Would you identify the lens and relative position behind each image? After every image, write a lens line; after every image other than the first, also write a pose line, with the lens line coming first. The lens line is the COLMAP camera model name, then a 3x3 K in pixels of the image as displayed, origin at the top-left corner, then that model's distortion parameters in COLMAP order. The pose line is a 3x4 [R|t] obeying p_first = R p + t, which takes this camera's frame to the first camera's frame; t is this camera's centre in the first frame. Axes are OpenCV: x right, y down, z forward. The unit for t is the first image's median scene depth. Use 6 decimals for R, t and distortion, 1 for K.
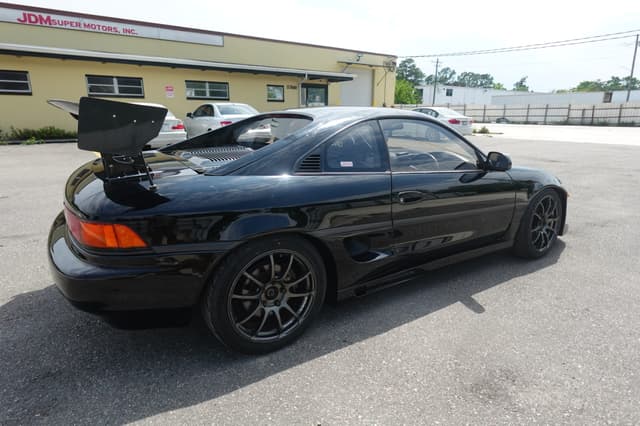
lens RADIAL K [[361.5, 0, 320.0], [0, 361.5, 213.0], [0, 0, 1]] dist [0.002179, -0.000420]
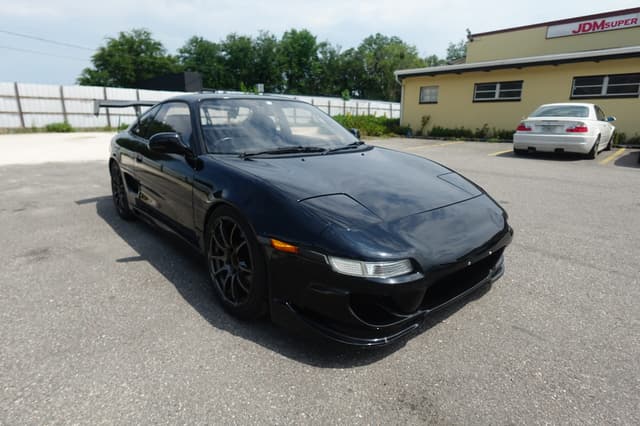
lens RADIAL K [[360.9, 0, 320.0], [0, 360.9, 213.0], [0, 0, 1]] dist [0.000667, -0.000170]
pose [[0.150595, 0.244443, -0.957898, 0.266867], [-0.264363, 0.943619, 0.199237, -0.046936], [0.952593, 0.223229, 0.206726, 0.219019]]
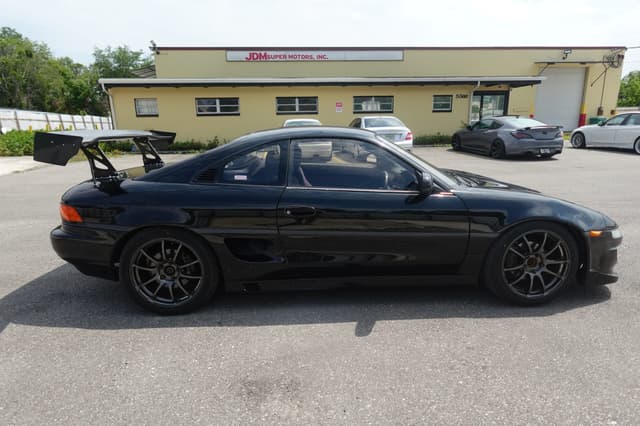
lens RADIAL K [[361.5, 0, 320.0], [0, 361.5, 213.0], [0, 0, 1]] dist [0.002179, -0.000420]
pose [[0.864967, 0.097822, -0.492203, 0.128987], [-0.110669, 0.993853, 0.003039, -0.007313], [0.489474, 0.051842, 0.870475, 0.013080]]
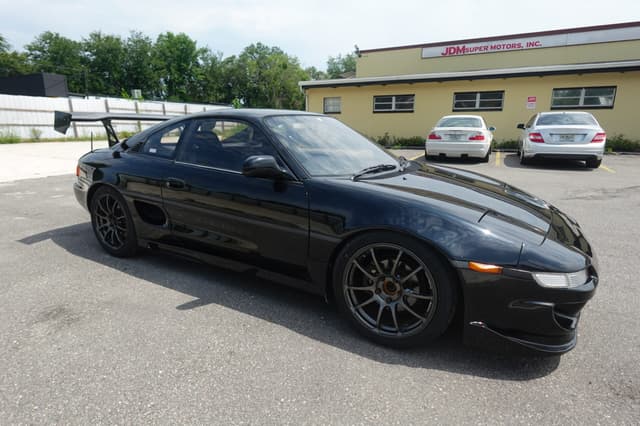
lens RADIAL K [[361.5, 0, 320.0], [0, 361.5, 213.0], [0, 0, 1]] dist [0.002179, -0.000420]
pose [[0.450930, 0.200787, -0.869682, 0.231718], [-0.234174, 0.966850, 0.101802, -0.027933], [0.861293, 0.157752, 0.483000, 0.131238]]
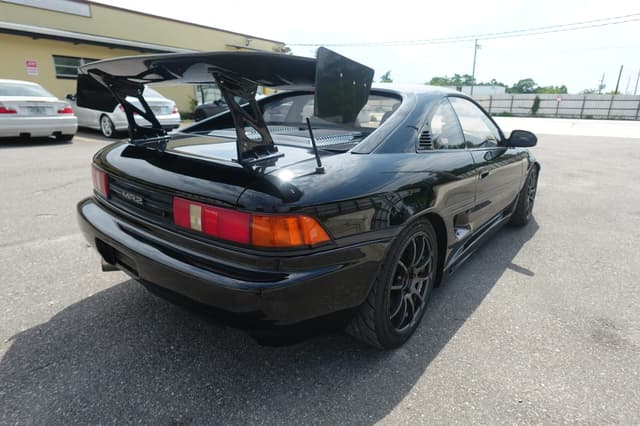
lens RADIAL K [[360.9, 0, 320.0], [0, 360.9, 213.0], [0, 0, 1]] dist [0.000667, -0.000170]
pose [[0.949123, -0.075819, 0.305642, -0.080244], [0.066486, 0.996951, 0.040847, -0.000467], [-0.307807, -0.018448, 0.951270, 0.024517]]
